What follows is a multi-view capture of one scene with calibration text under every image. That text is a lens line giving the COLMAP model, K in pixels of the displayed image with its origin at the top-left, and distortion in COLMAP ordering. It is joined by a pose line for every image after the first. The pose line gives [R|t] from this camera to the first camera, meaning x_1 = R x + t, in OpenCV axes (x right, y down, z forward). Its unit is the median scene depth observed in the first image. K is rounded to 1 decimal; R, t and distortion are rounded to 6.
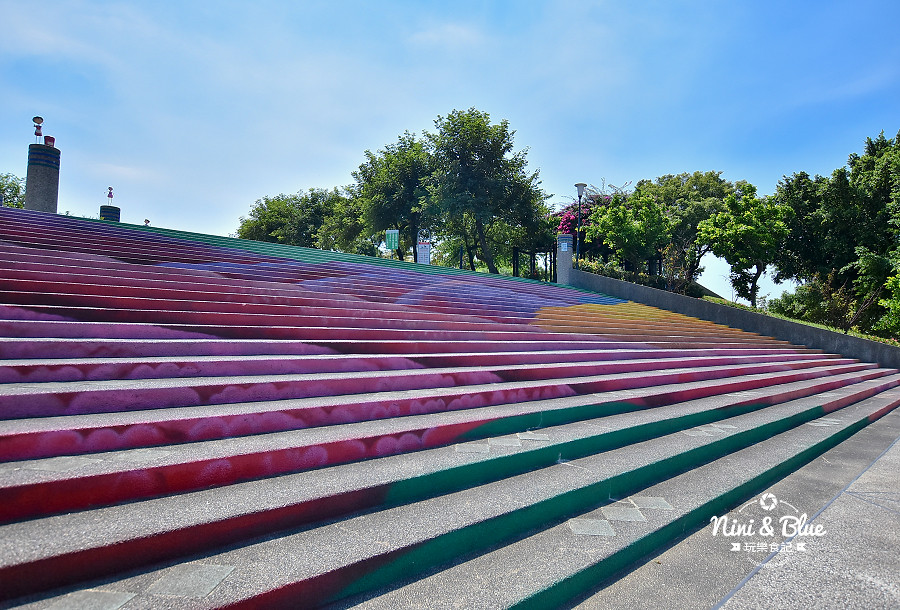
lens RADIAL K [[518.0, 0, 450.0], [0, 518.0, 305.0], [0, 0, 1]] dist [0.000292, 0.000107]
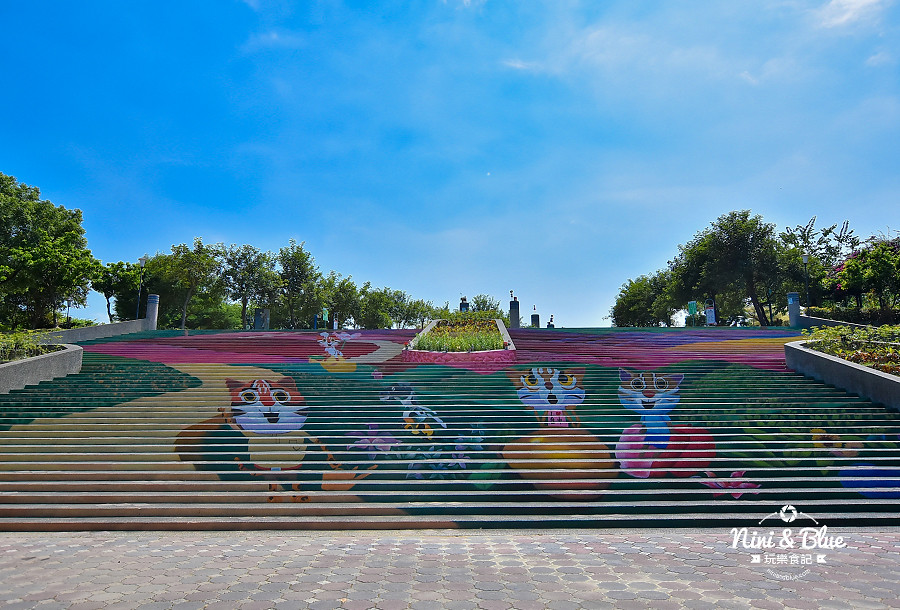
lens RADIAL K [[518.0, 0, 450.0], [0, 518.0, 305.0], [0, 0, 1]] dist [0.000292, 0.000107]
pose [[0.729140, -0.138412, -0.670221, 0.773927], [0.056384, 0.988154, -0.142731, 0.091663], [0.682038, 0.066281, 0.728307, -1.173918]]
